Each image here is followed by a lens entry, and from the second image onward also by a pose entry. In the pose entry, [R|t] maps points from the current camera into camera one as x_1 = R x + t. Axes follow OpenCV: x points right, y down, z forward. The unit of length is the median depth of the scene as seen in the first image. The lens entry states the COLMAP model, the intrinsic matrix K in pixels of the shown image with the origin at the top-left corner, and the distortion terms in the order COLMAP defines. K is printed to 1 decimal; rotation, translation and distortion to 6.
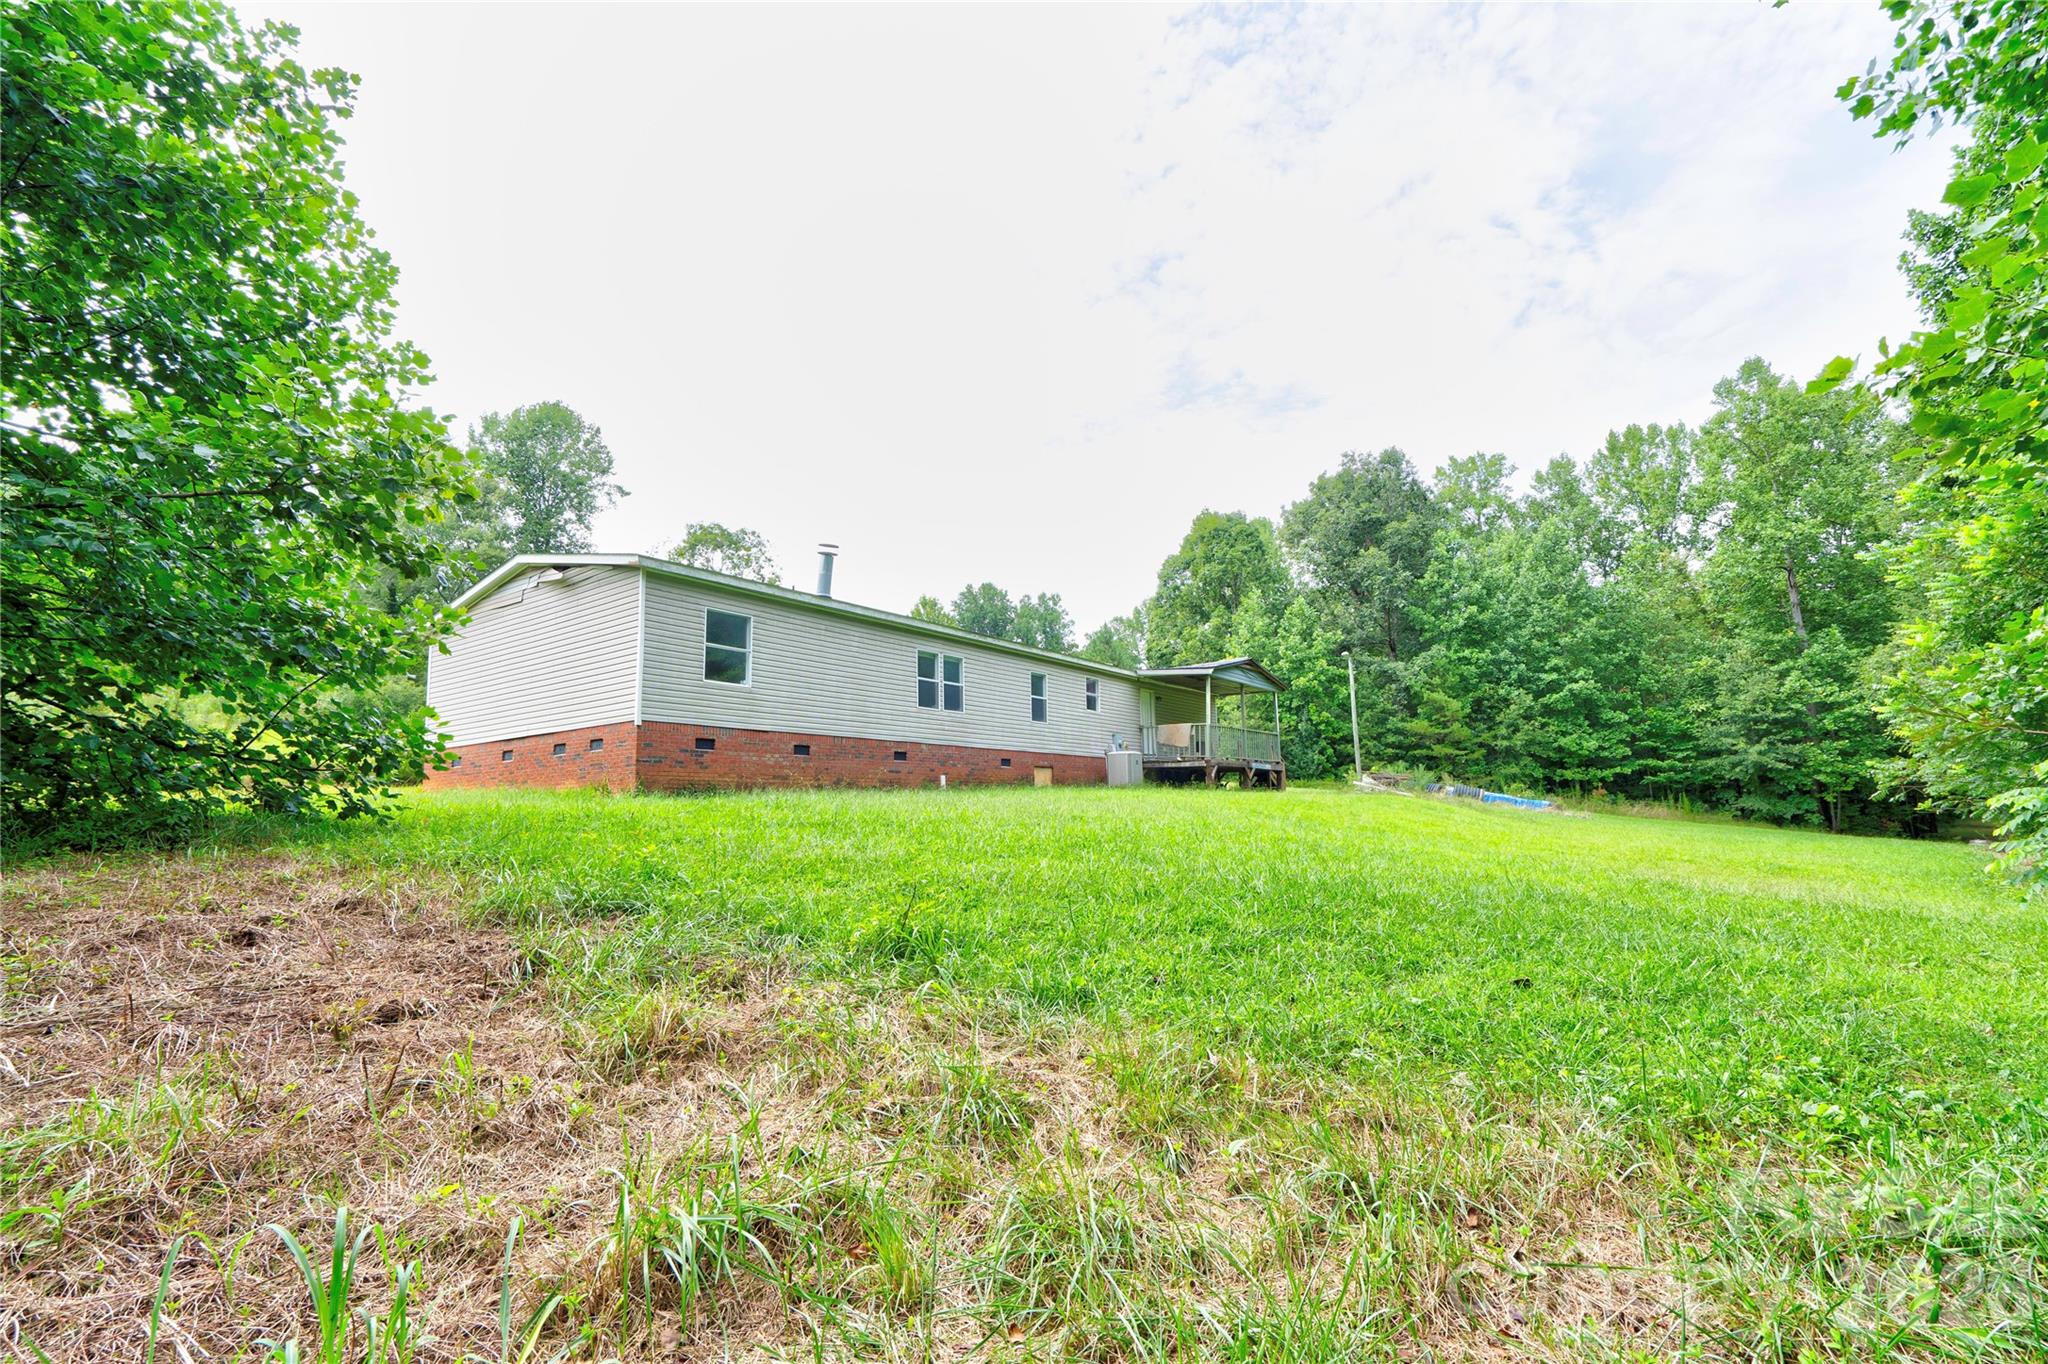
lens RADIAL K [[965.9, 0, 1024.0], [0, 965.9, 682.0], [0, 0, 1]] dist [-0.001717, 0.015025]
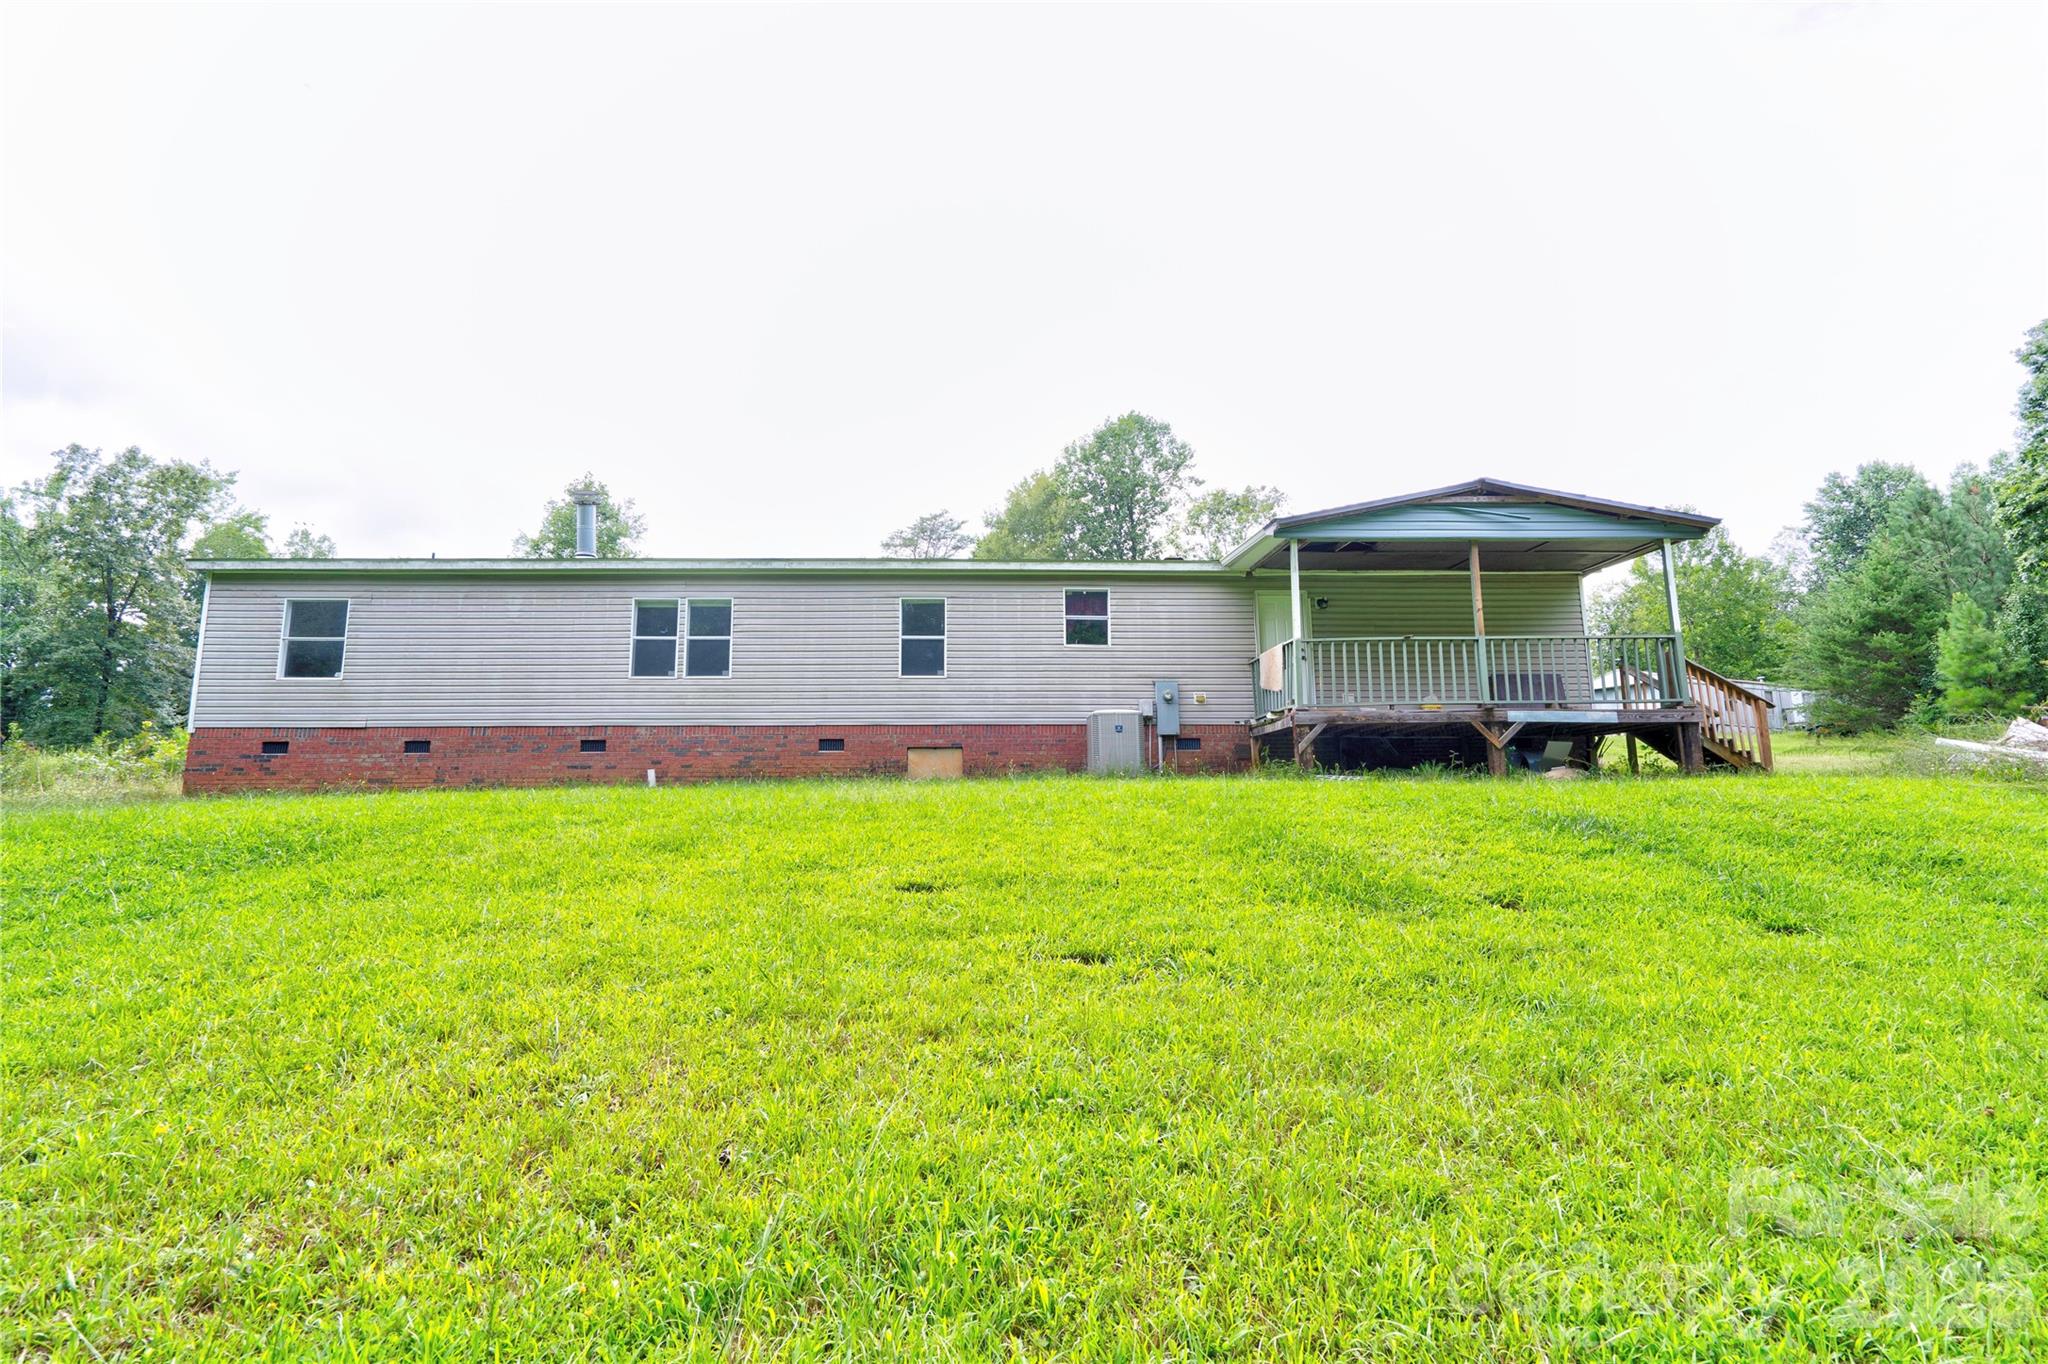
lens RADIAL K [[965.9, 0, 1024.0], [0, 965.9, 682.0], [0, 0, 1]] dist [-0.001717, 0.015025]
pose [[0.592009, -0.119278, -0.797056, 0.633312], [0.109037, 0.991748, -0.067428, 0.108798], [0.798522, -0.046991, 0.600129, 0.783422]]
